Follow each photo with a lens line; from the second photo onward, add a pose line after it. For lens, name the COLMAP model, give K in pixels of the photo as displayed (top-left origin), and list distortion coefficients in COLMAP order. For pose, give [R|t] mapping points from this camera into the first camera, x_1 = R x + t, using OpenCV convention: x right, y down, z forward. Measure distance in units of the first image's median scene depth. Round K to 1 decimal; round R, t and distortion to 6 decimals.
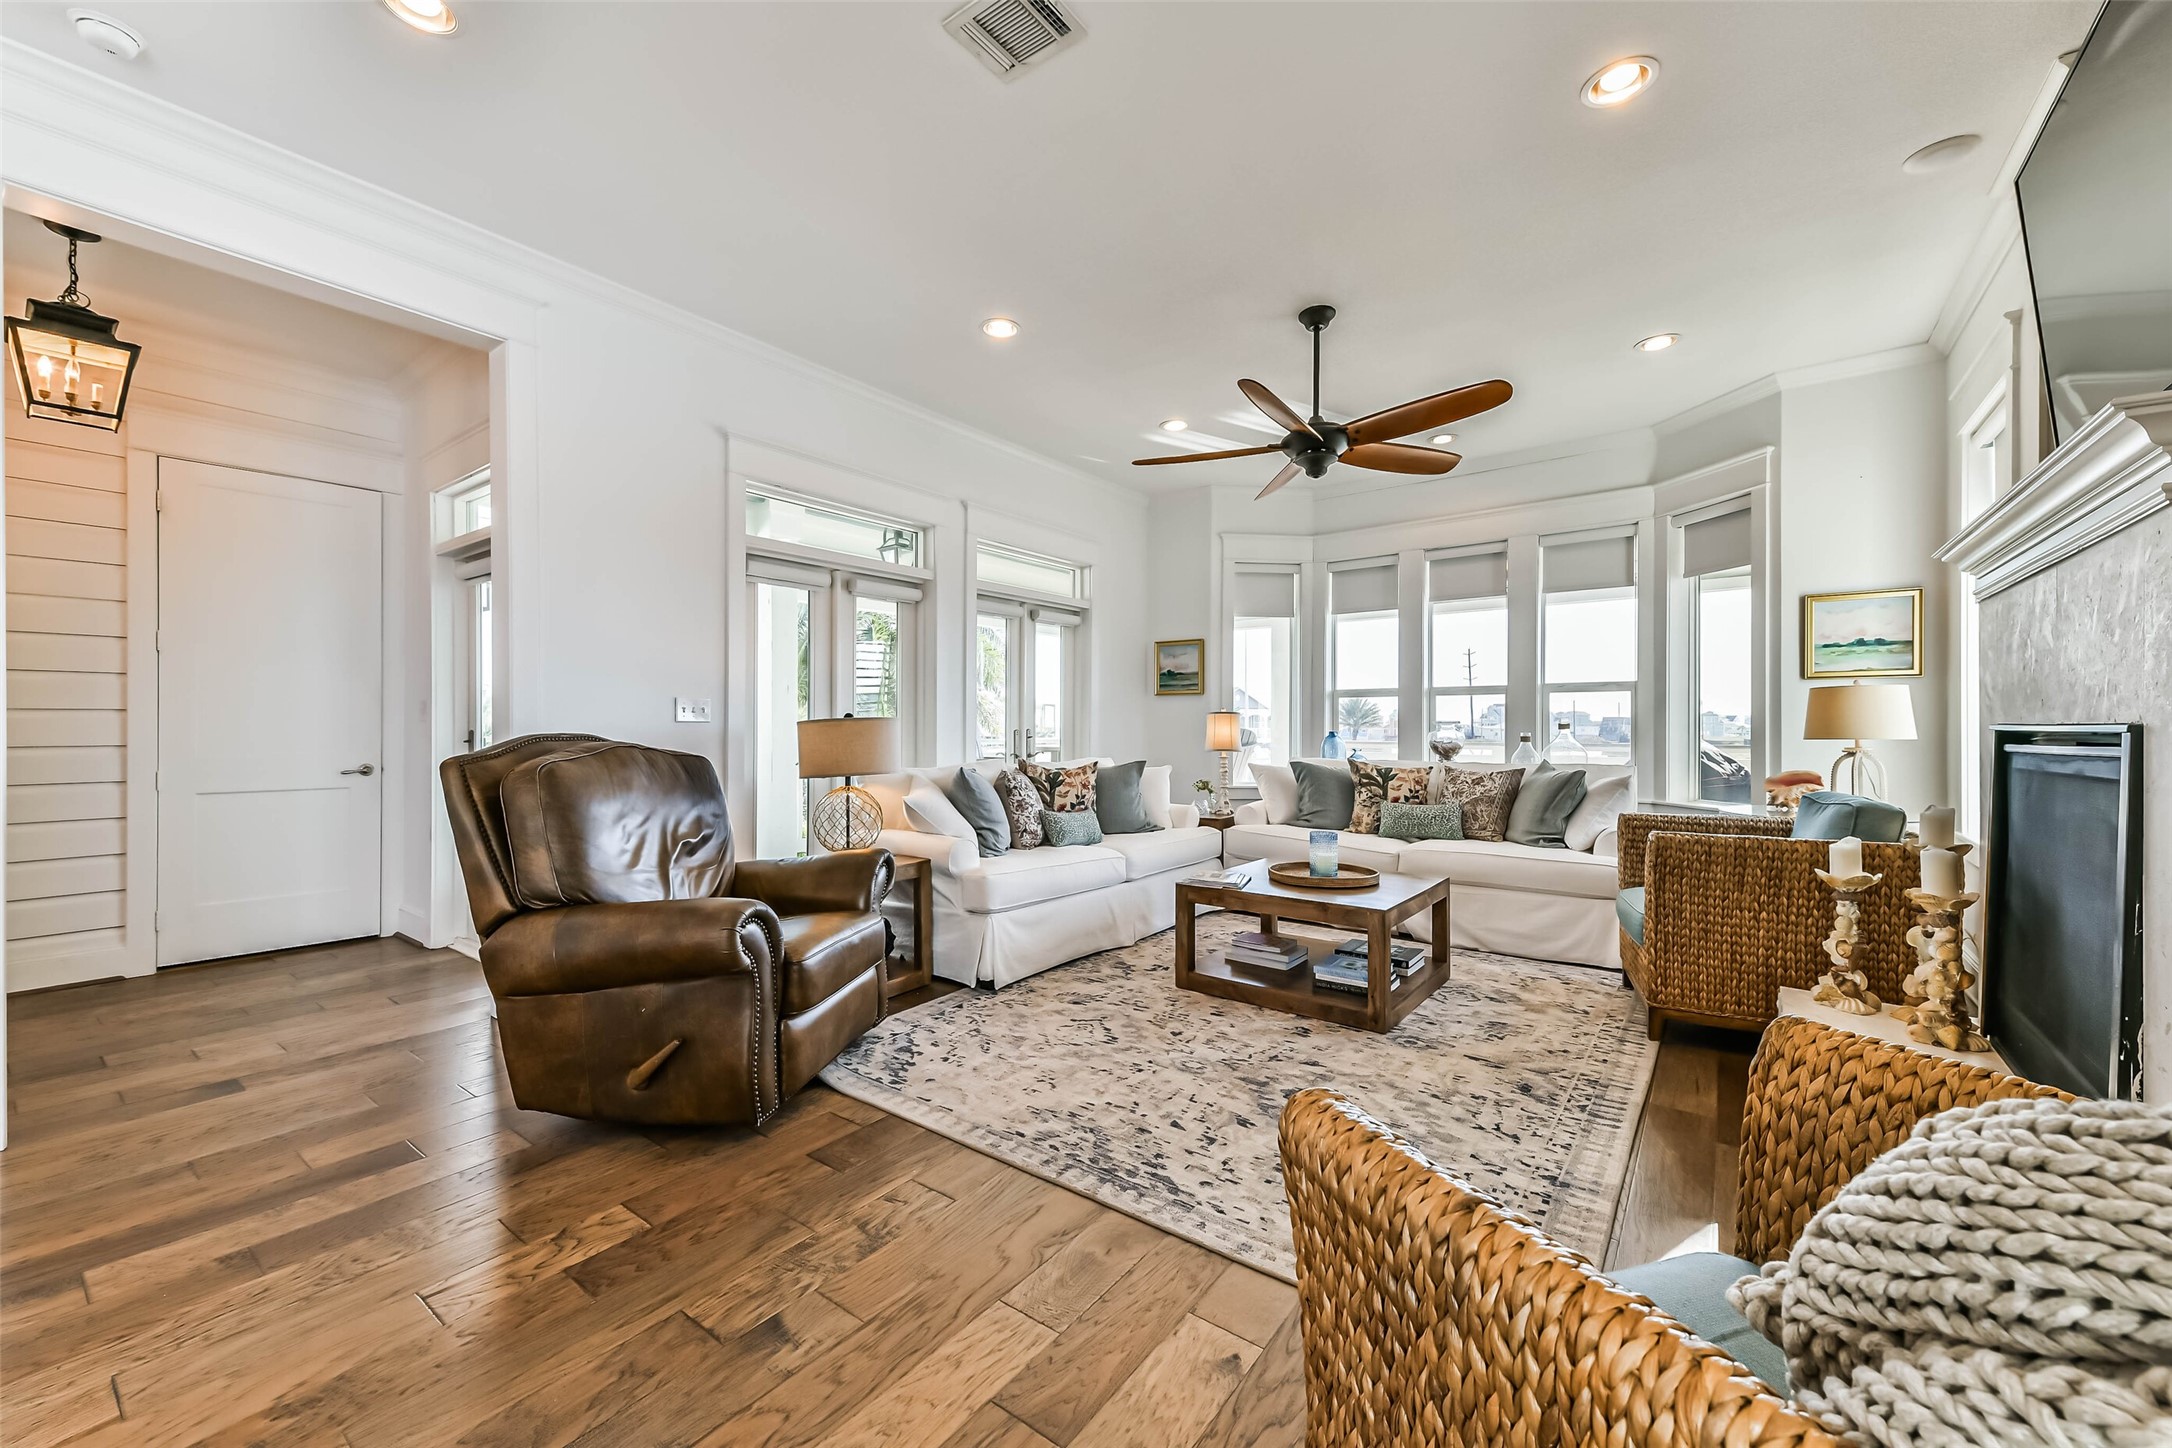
lens RADIAL K [[846.0, 0, 1095.0], [0, 846.0, 726.9], [0, 0, 1]] dist [0.023114, -0.003155]
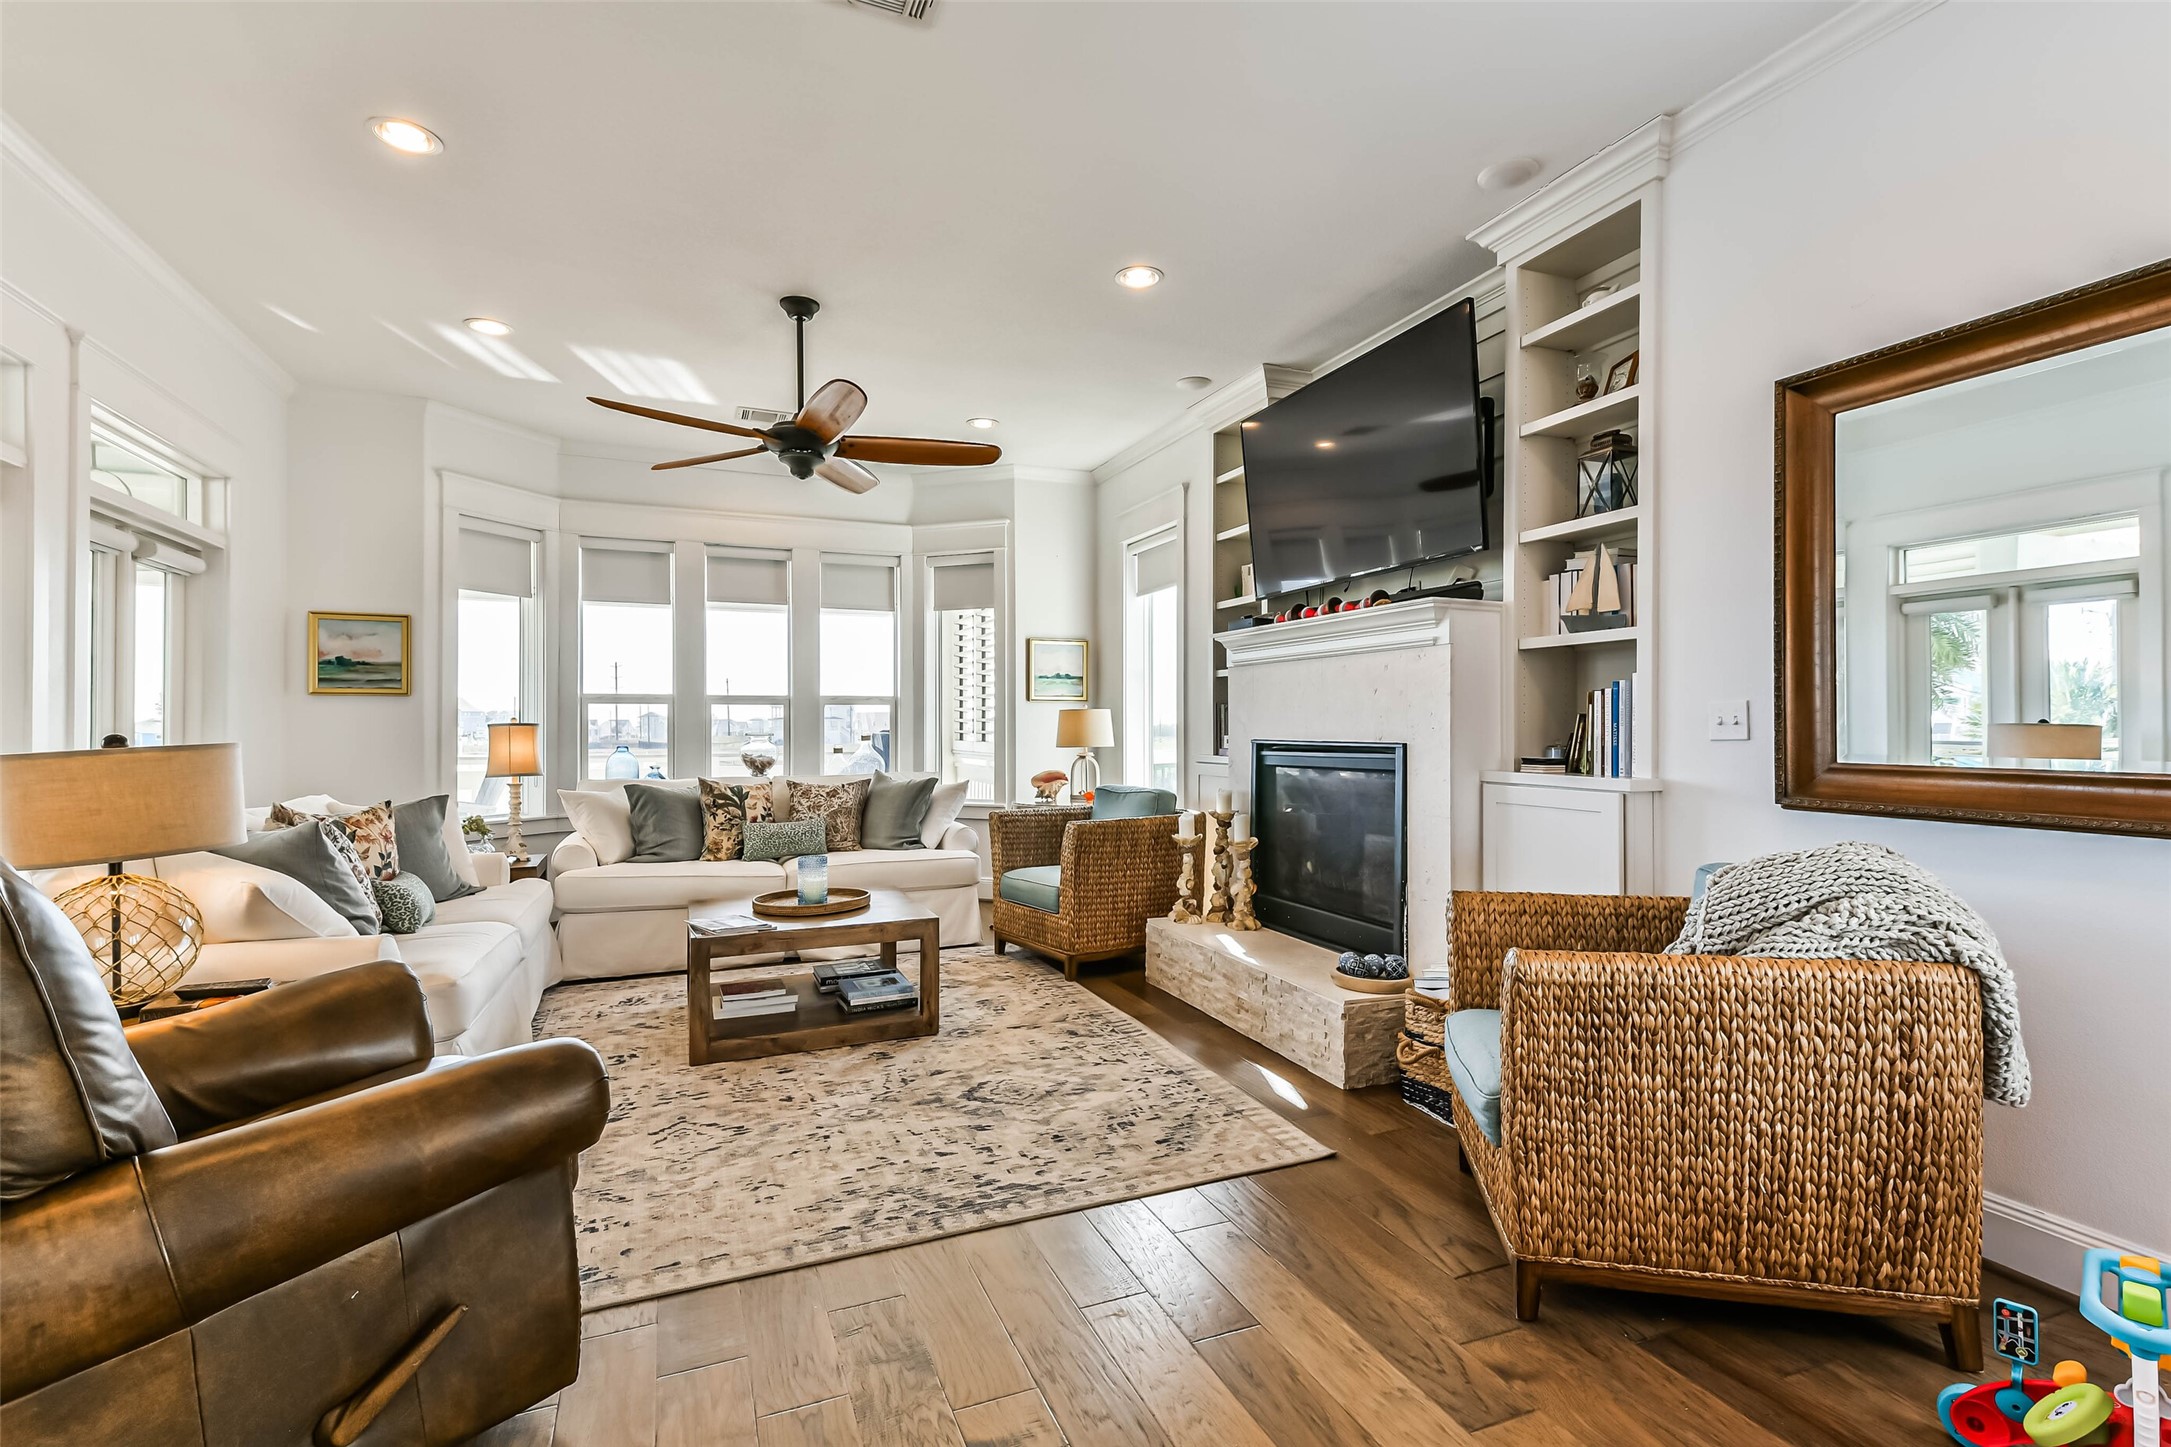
lens RADIAL K [[1001.0, 0, 1097.4], [0, 1001.0, 727.6], [0, 0, 1]] dist [0.037120, -0.001731]
pose [[0.496449, -0.002323, 0.868063, -0.527182], [0.003401, 0.999994, 0.000731, -0.018305], [-0.868059, 0.002589, 0.496454, 0.163504]]
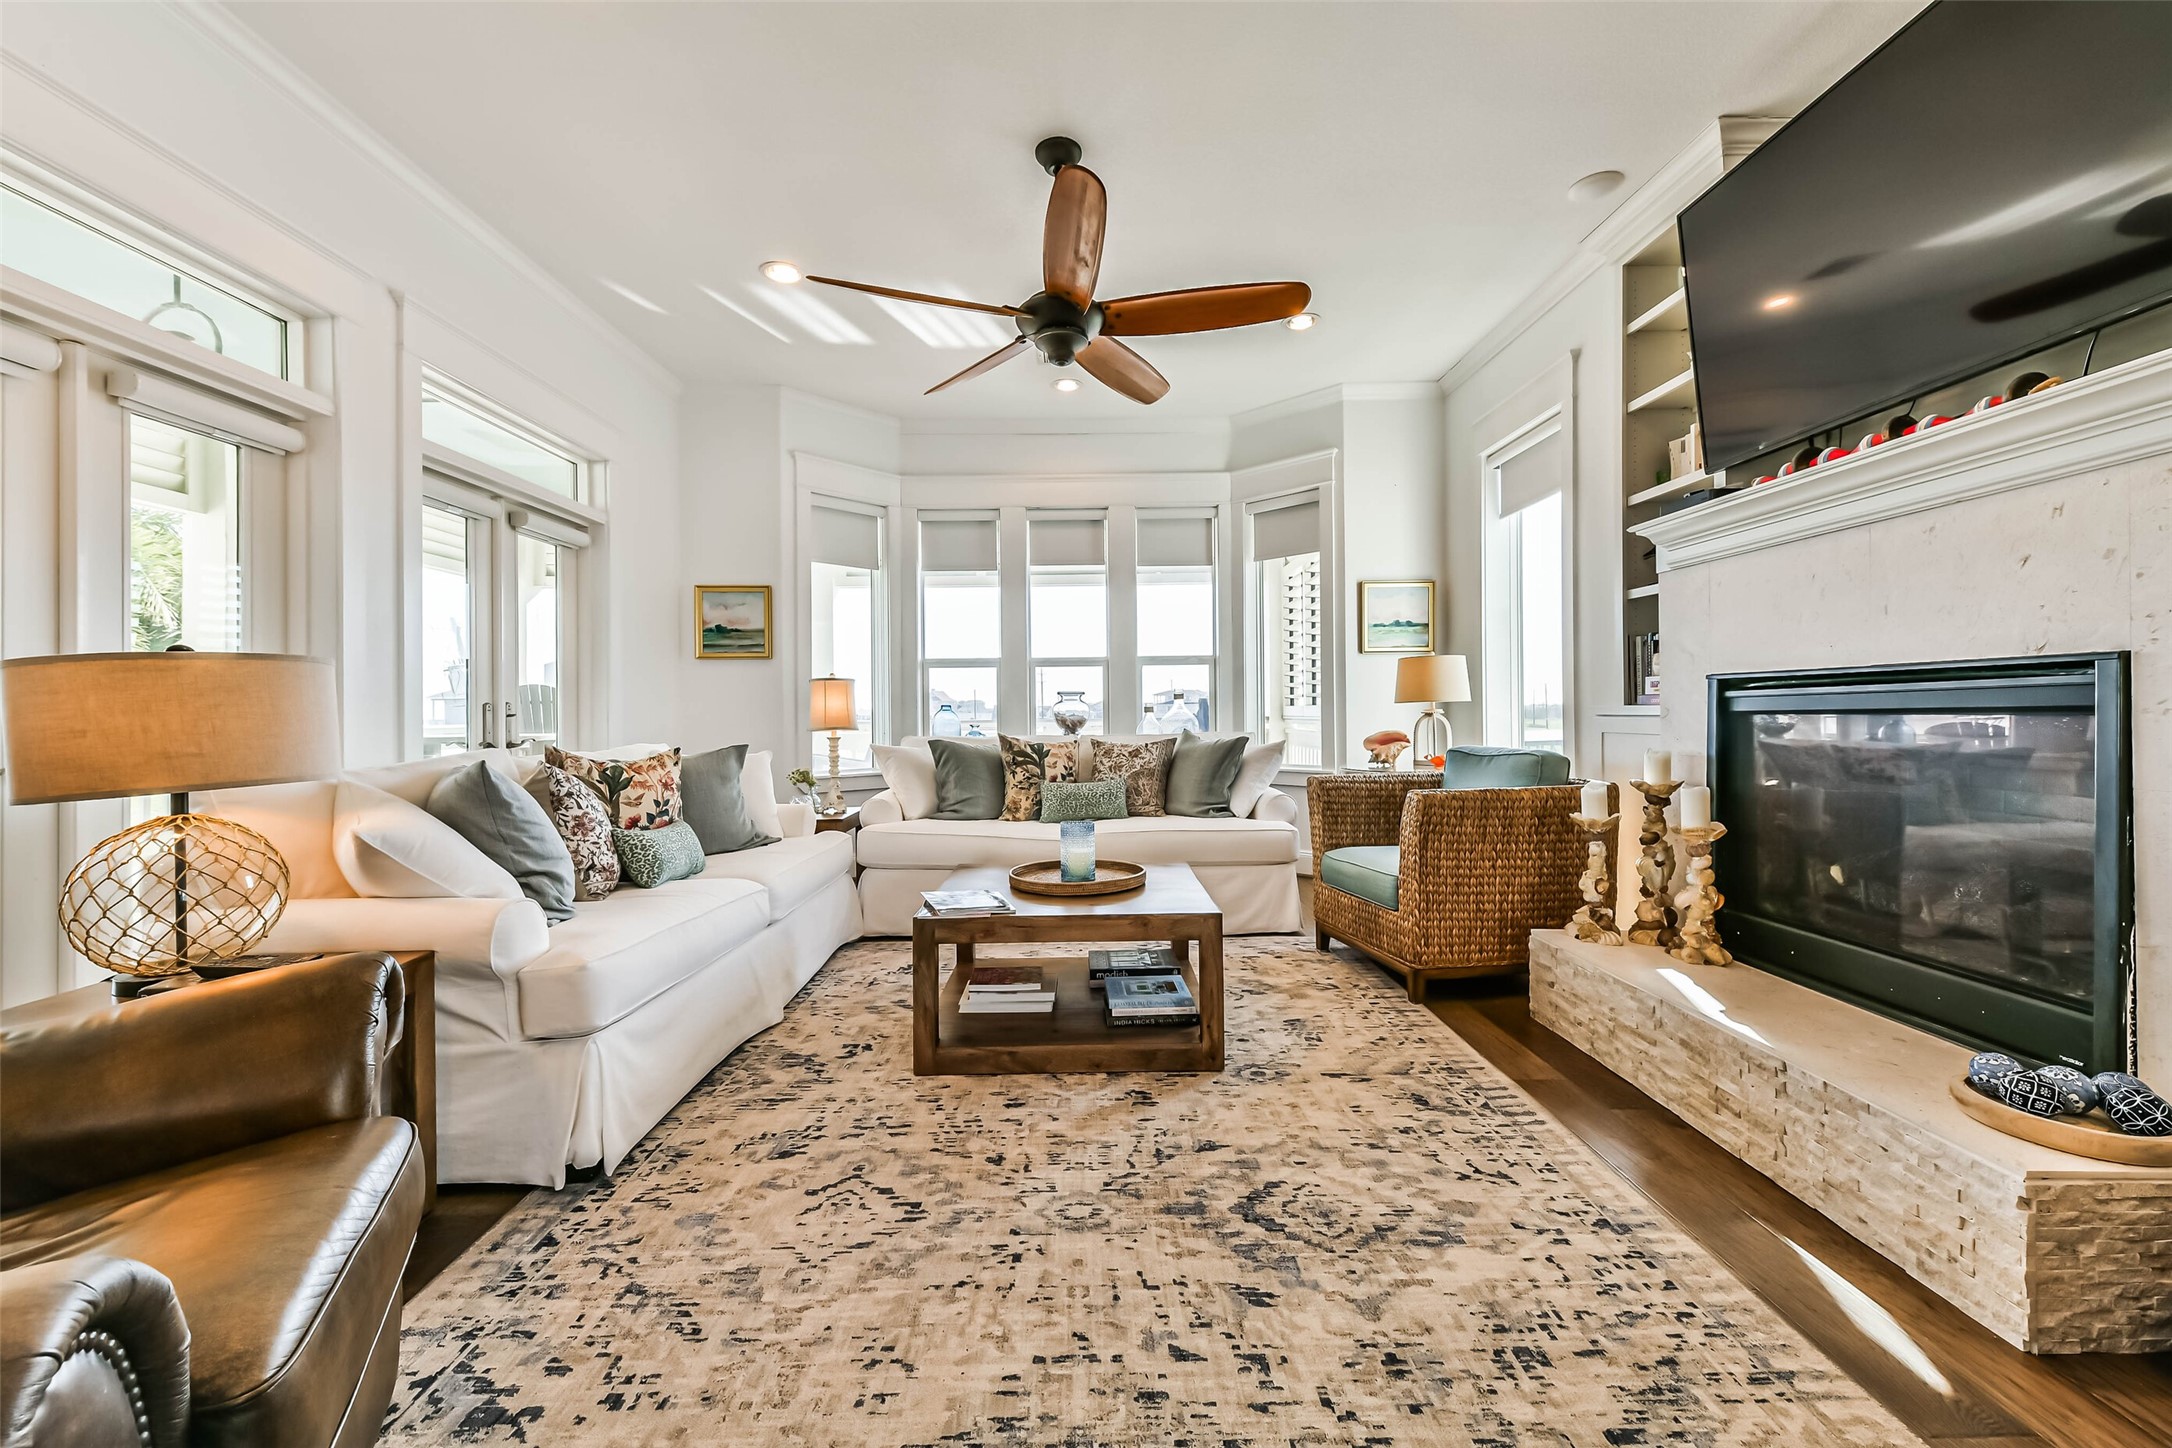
lens RADIAL K [[846.0, 0, 1088.0], [0, 846.0, 713.8], [0, 0, 1]] dist [0.023114, -0.003155]
pose [[0.791676, -0.010041, 0.610858, -0.190119], [0.012148, 0.999926, 0.000692, 0.023471], [-0.610820, 0.006873, 0.791740, 0.366698]]
